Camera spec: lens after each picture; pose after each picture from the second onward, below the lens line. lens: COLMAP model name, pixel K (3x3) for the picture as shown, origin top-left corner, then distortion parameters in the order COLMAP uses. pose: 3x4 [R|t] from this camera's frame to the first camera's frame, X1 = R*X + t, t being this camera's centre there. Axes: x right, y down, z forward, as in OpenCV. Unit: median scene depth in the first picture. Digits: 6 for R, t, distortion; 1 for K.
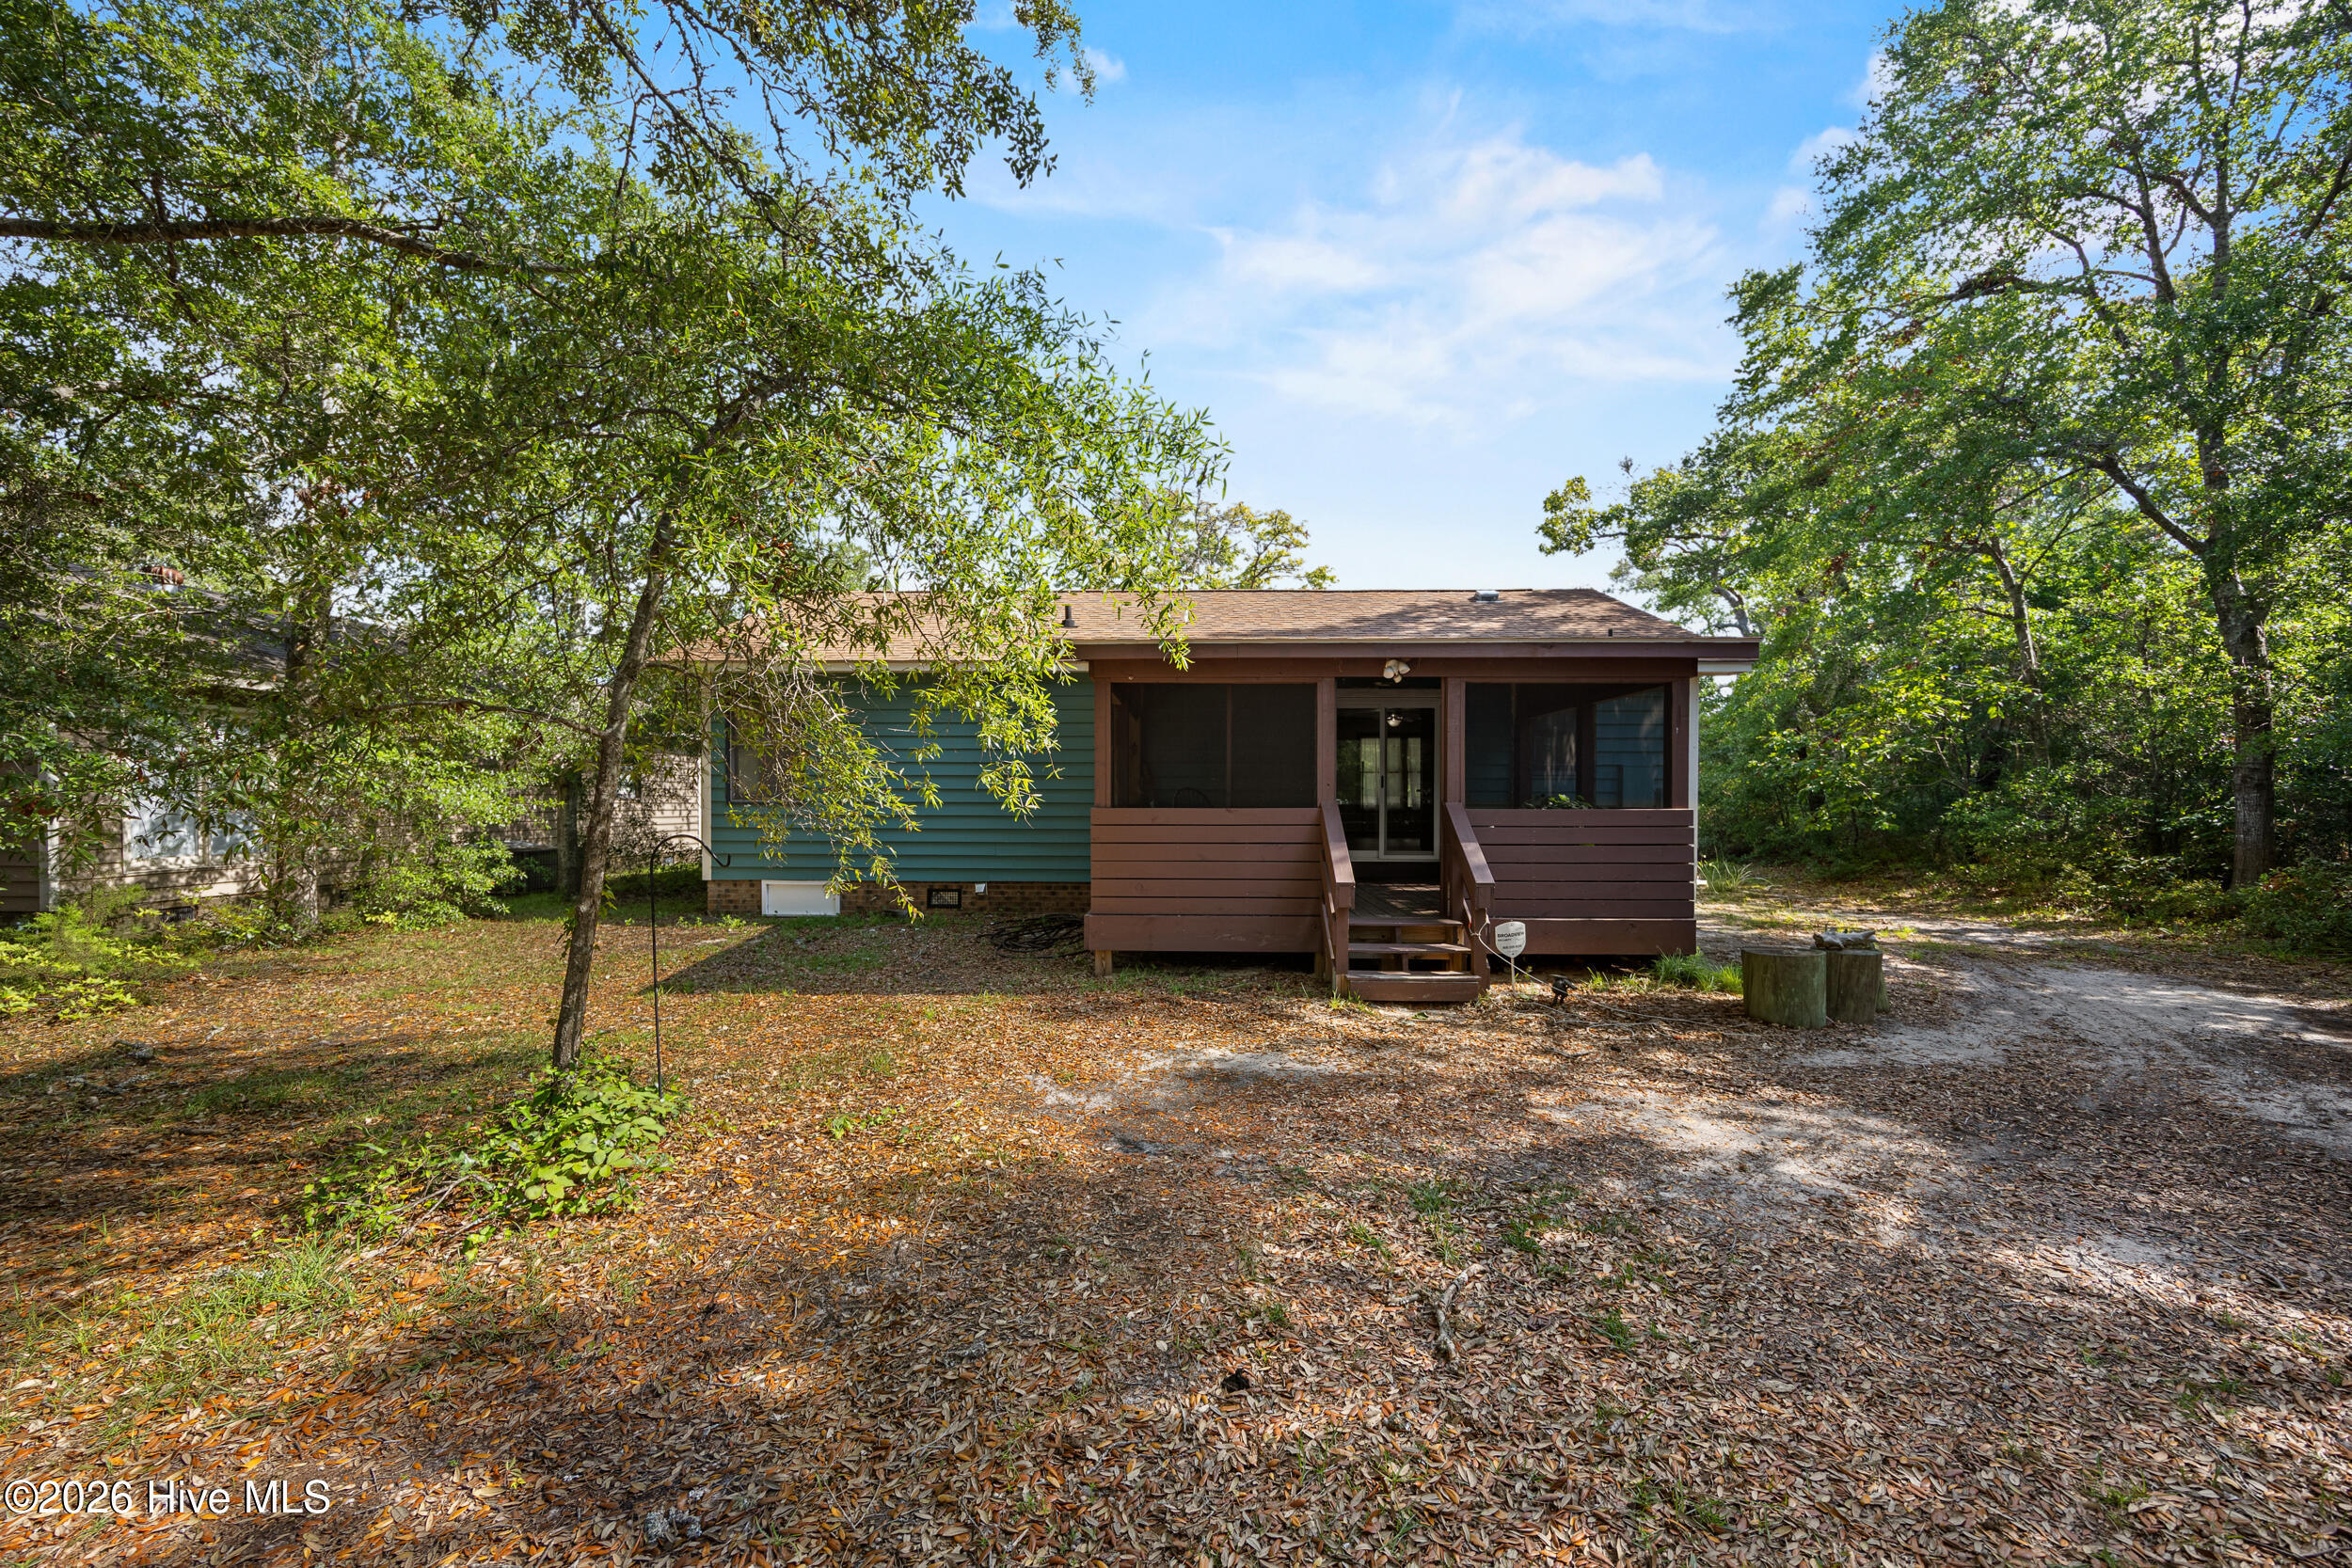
lens RADIAL K [[872.9, 0, 1176.0], [0, 872.9, 784.0], [0, 0, 1]] dist [0.000132, 0.000003]
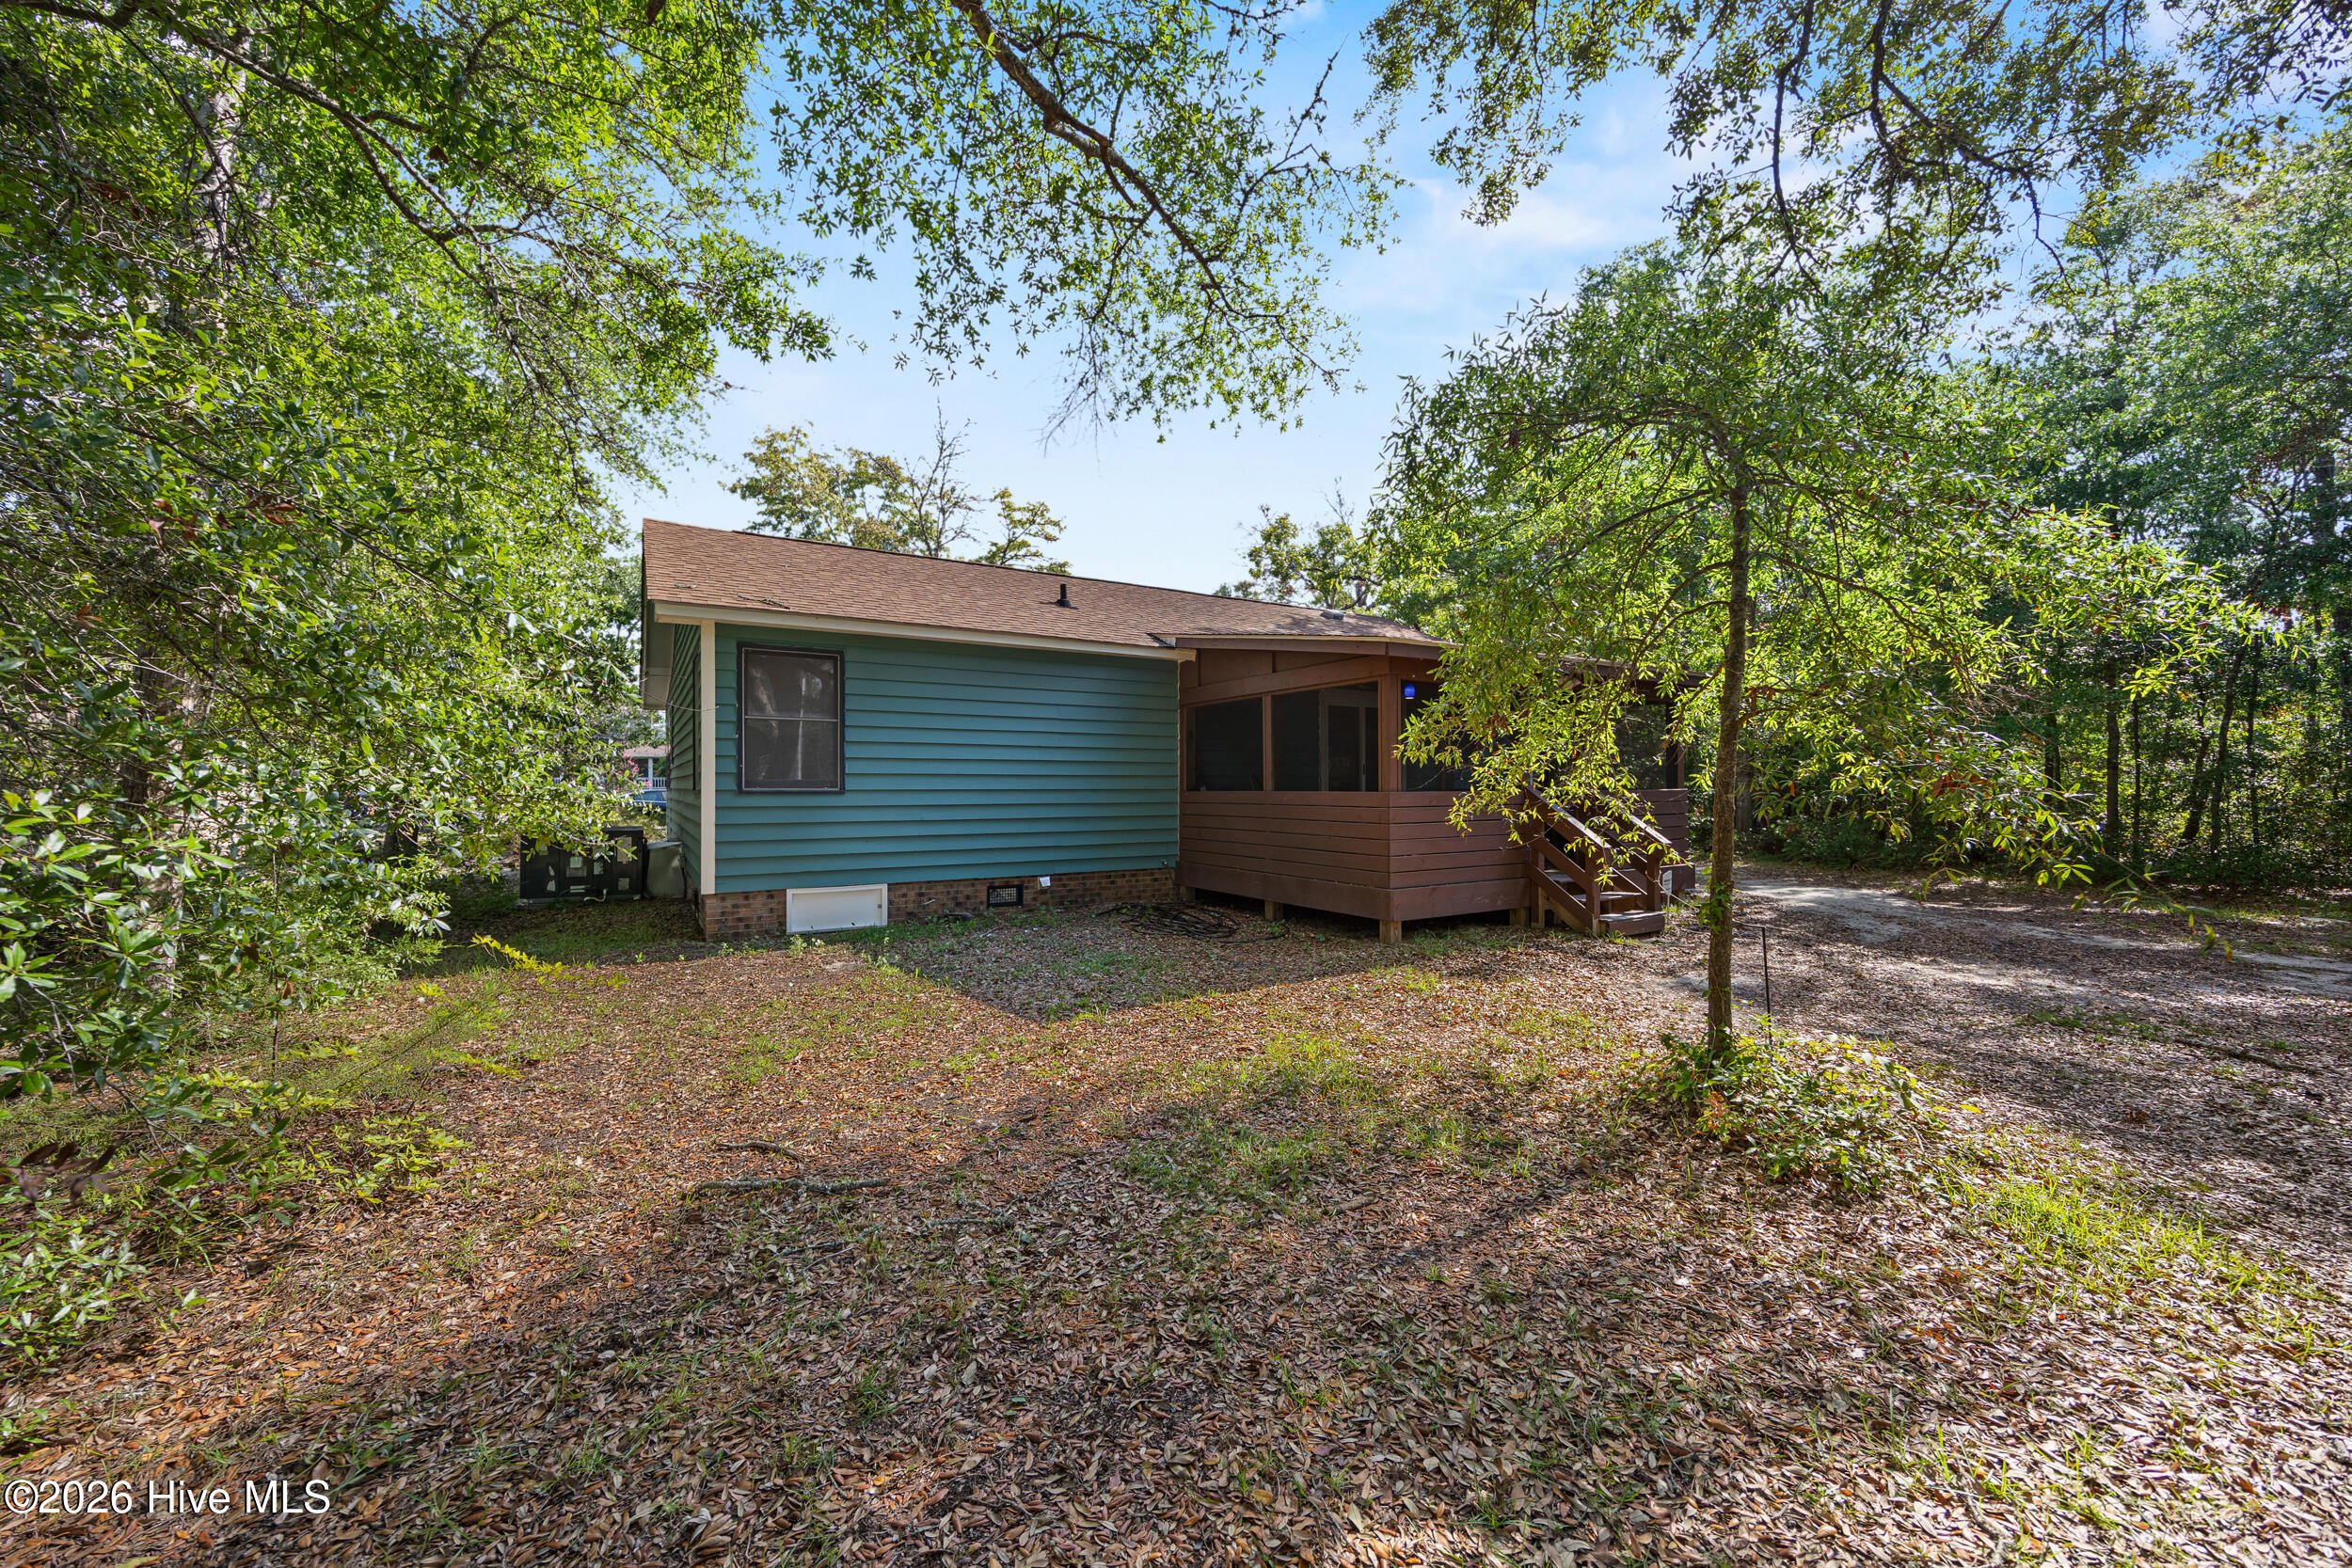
lens RADIAL K [[872.9, 0, 1176.0], [0, 872.9, 784.0], [0, 0, 1]] dist [0.000132, 0.000003]
pose [[0.847571, -0.001311, 0.530680, -0.543463], [-0.003608, 0.999960, 0.008232, 0.005698], [-0.530669, -0.008892, 0.847532, 0.121801]]
